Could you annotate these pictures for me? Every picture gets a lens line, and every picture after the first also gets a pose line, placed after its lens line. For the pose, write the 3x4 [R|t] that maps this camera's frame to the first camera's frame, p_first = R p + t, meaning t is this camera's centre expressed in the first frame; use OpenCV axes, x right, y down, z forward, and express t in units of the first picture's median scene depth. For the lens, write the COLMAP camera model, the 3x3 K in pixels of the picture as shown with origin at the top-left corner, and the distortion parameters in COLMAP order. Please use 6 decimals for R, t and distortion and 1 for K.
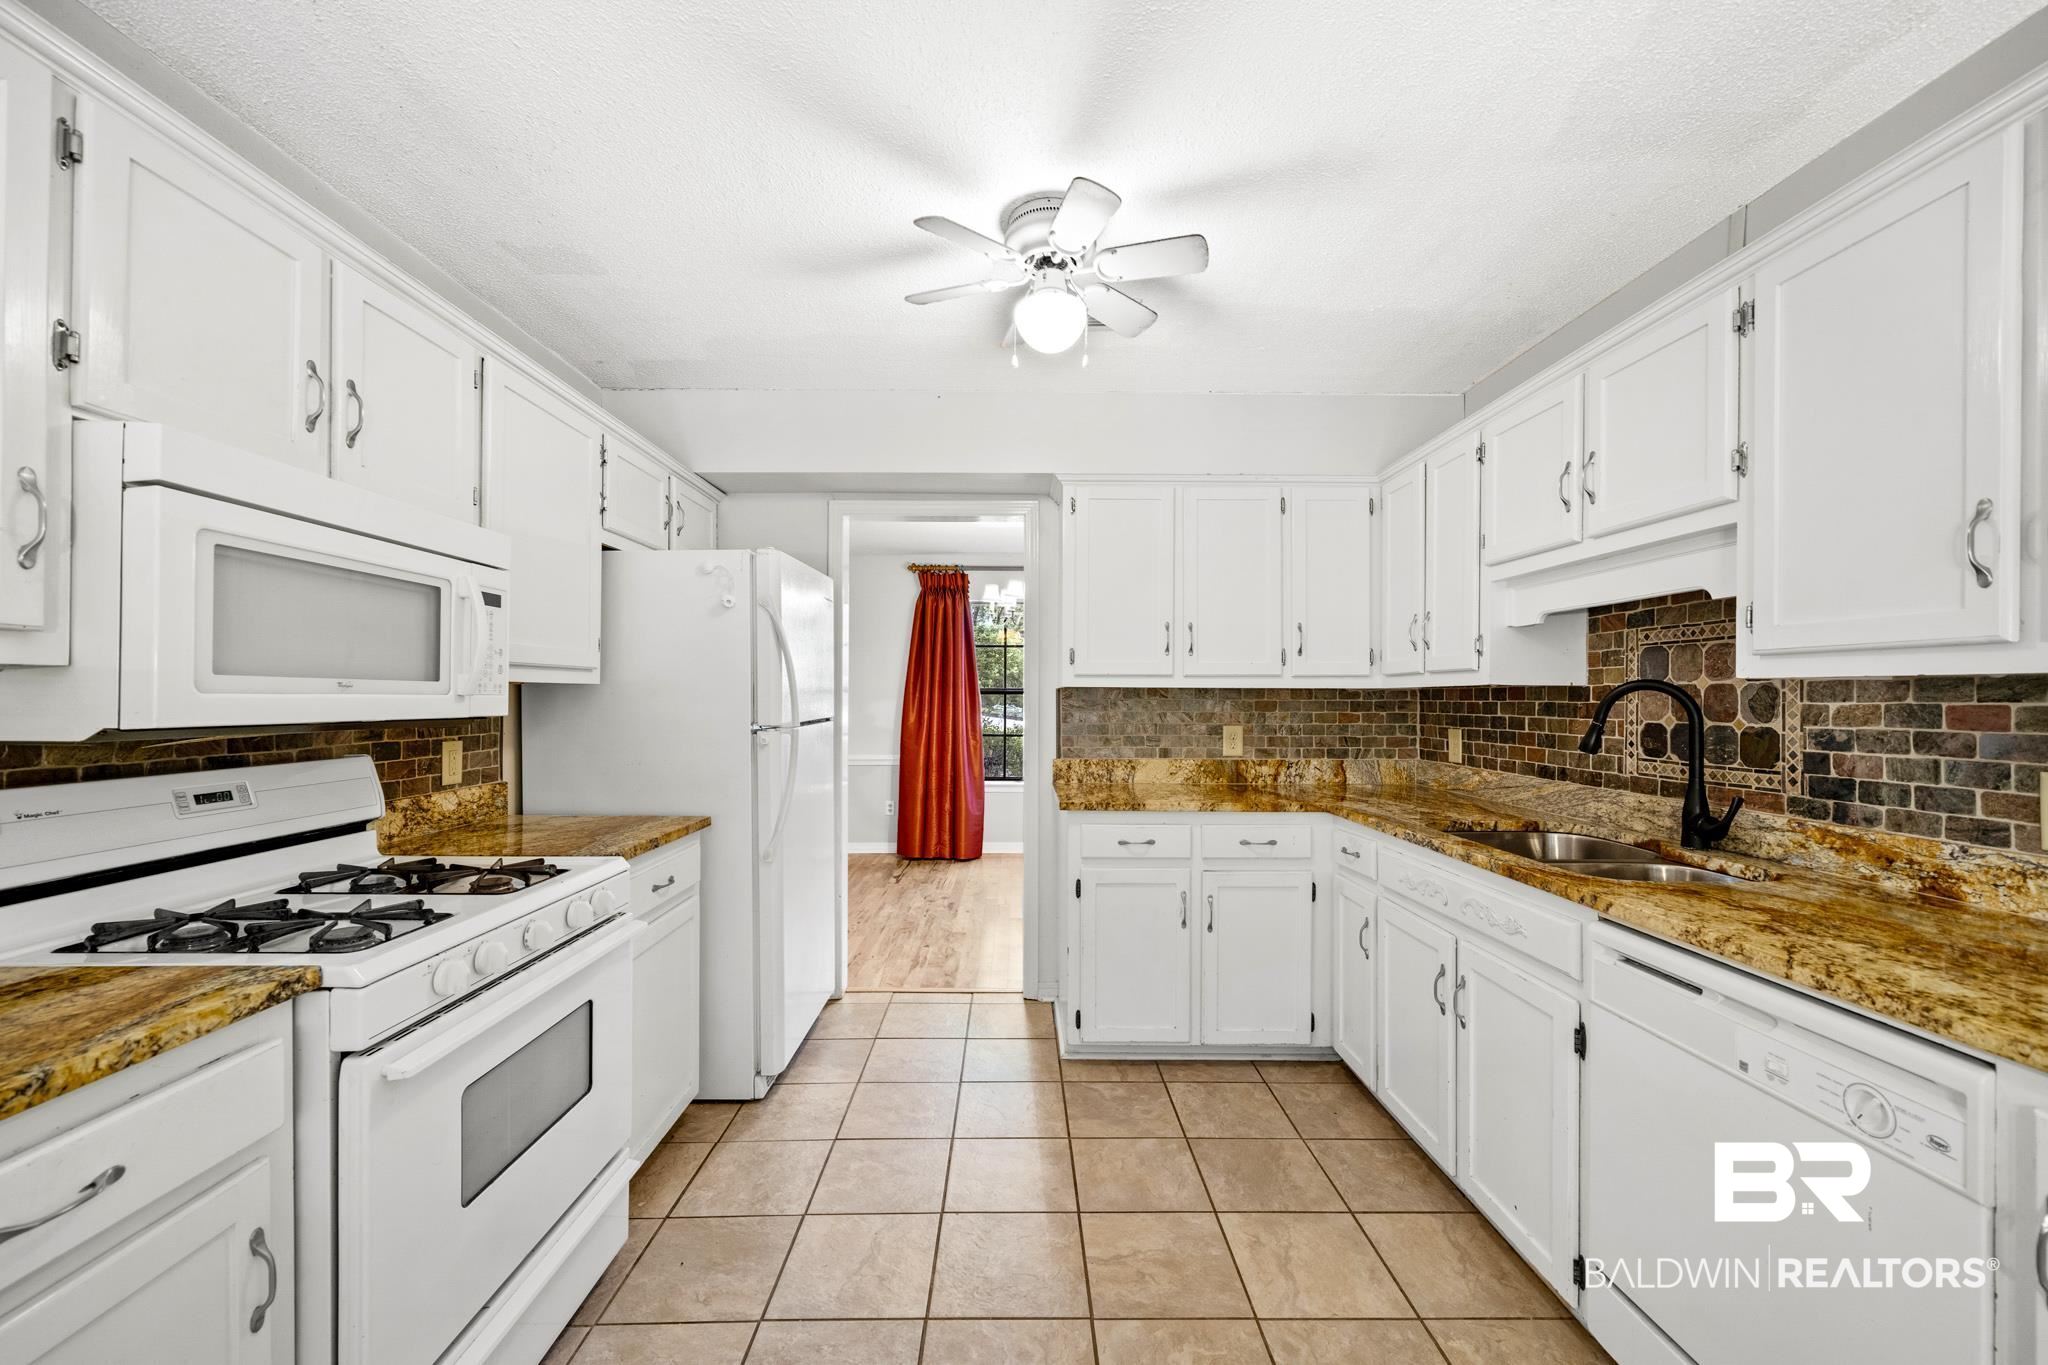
lens RADIAL K [[797.9, 0, 1019.8], [0, 797.9, 688.5], [0, 0, 1]] dist [-0.003456, -0.000364]
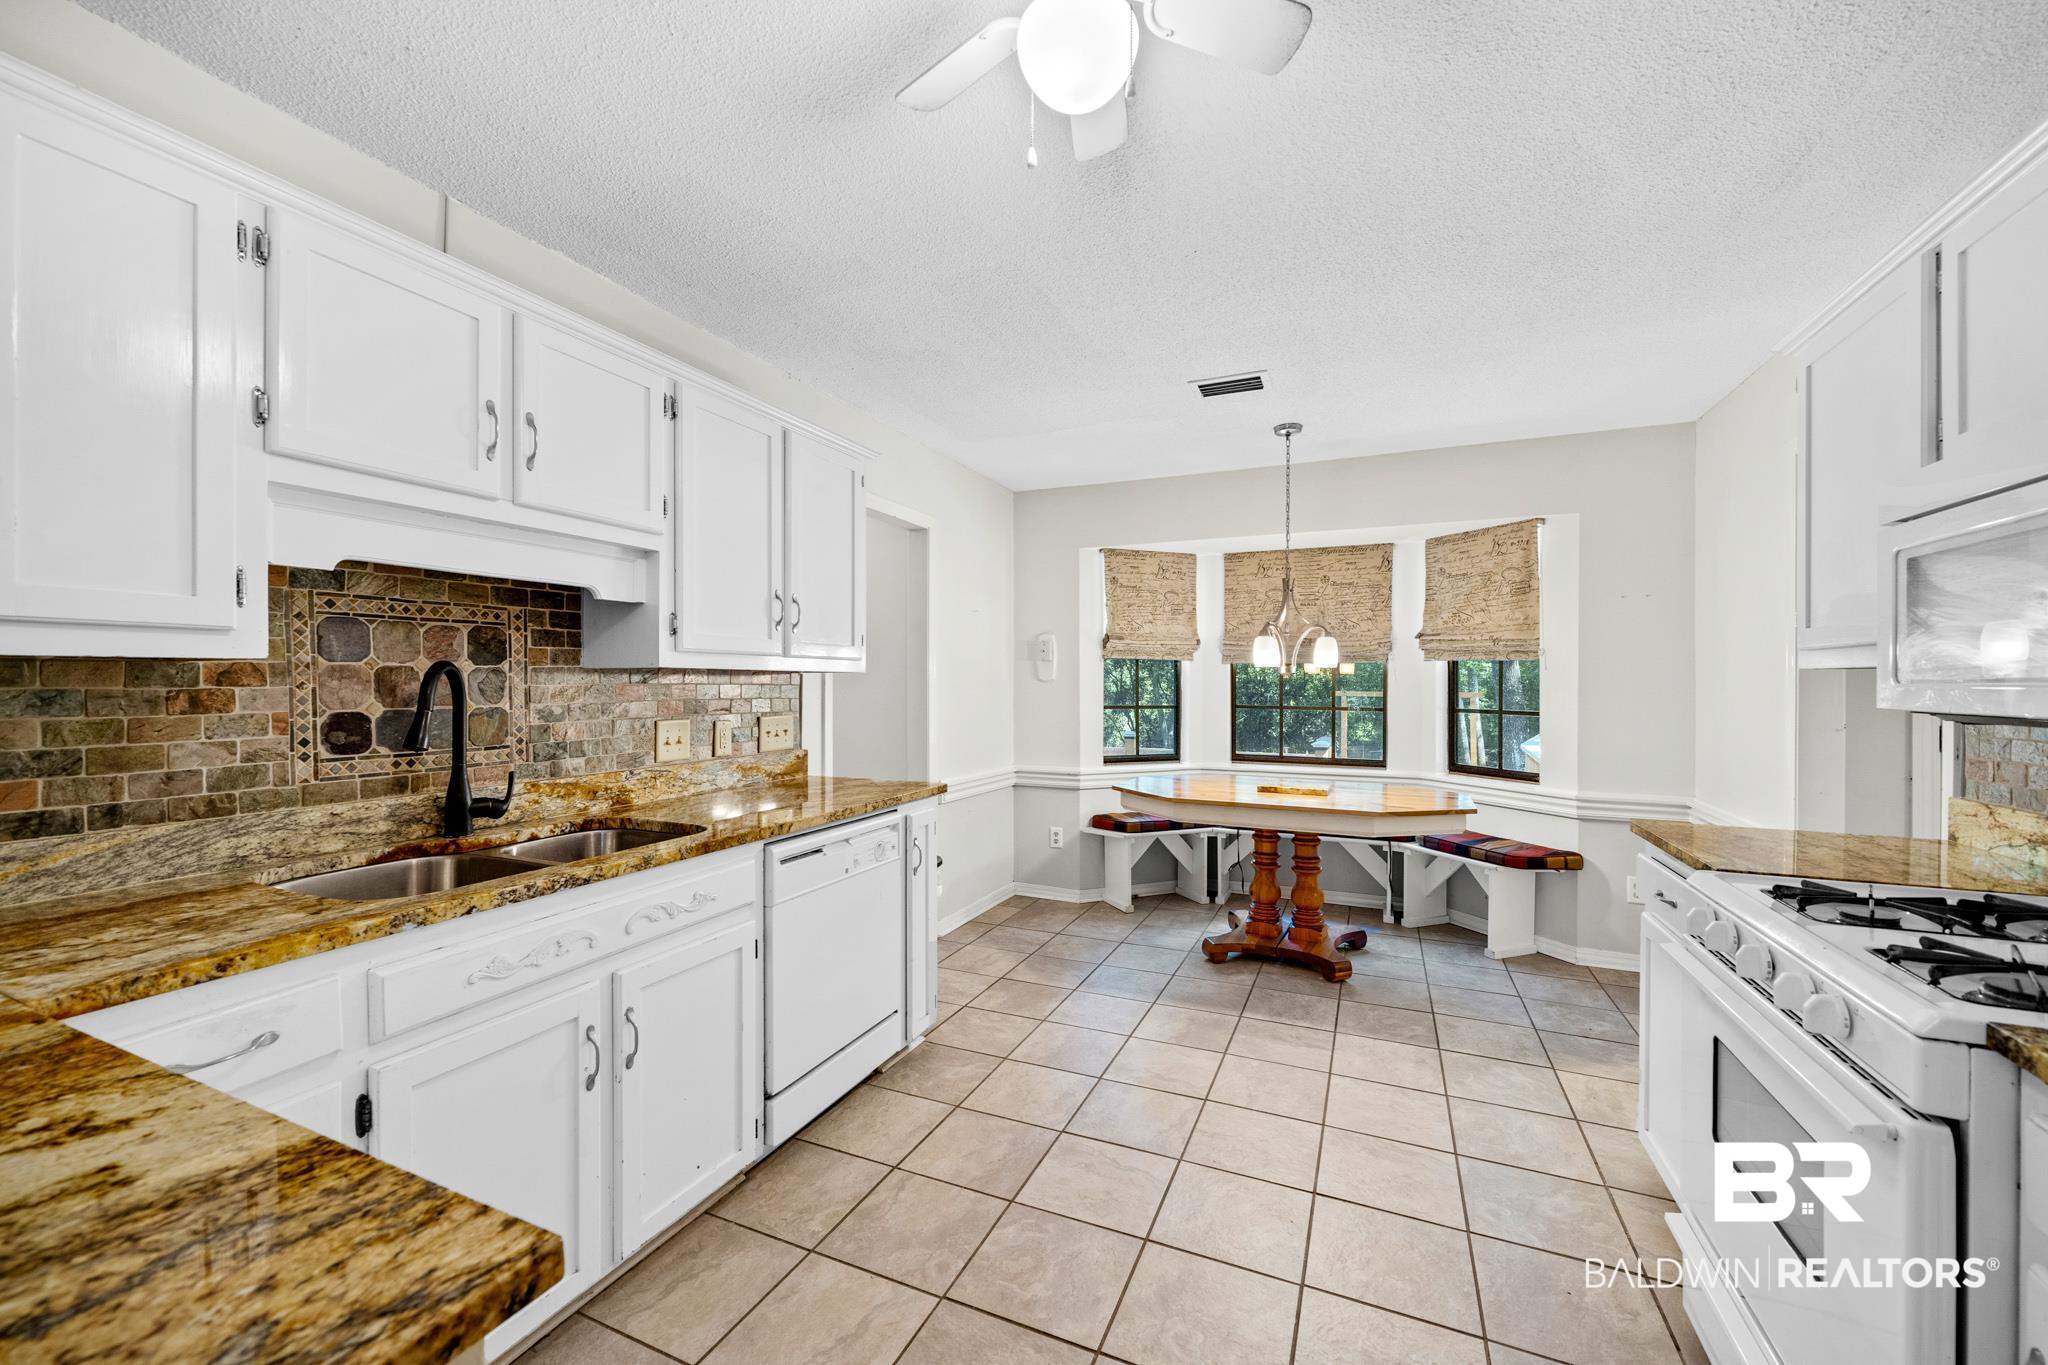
lens RADIAL K [[797.9, 0, 1019.8], [0, 797.9, 688.5], [0, 0, 1]] dist [-0.003456, -0.000364]
pose [[-0.907553, -0.006639, 0.419885, -0.157451], [-0.007480, 0.999972, -0.000357, 0.014071], [-0.419871, -0.003465, -0.907577, 1.401079]]
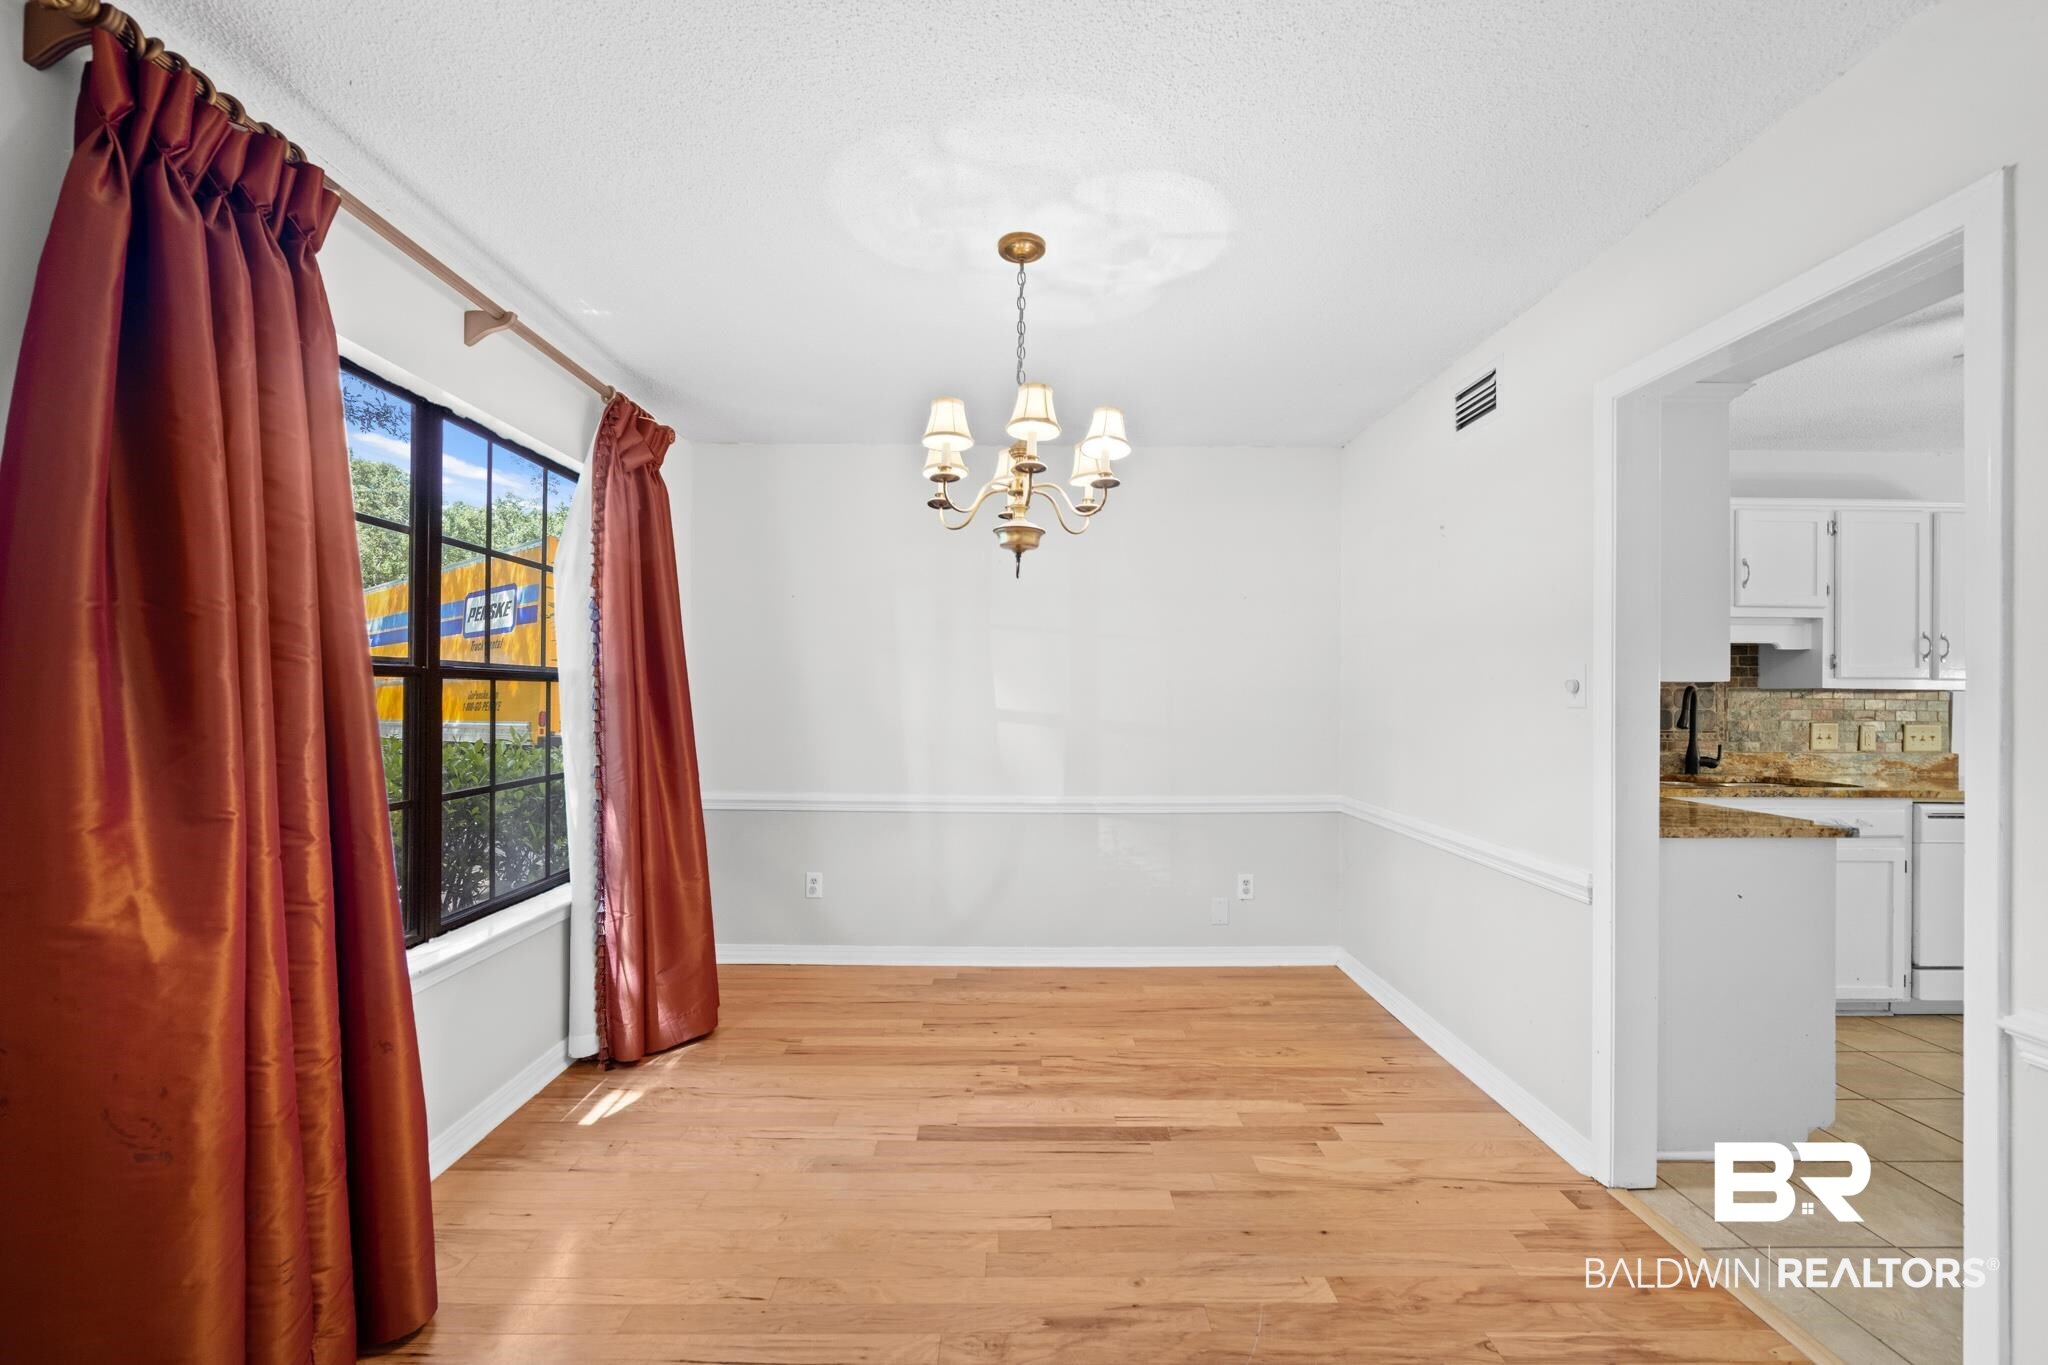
lens RADIAL K [[797.9, 0, 1019.8], [0, 797.9, 688.5], [0, 0, 1]] dist [-0.003456, -0.000364]
pose [[0.000083, 0.001252, 0.999999, -0.931407], [-0.019180, 0.999815, -0.001250, 0.023888], [-0.999816, -0.019179, 0.000107, 2.298189]]
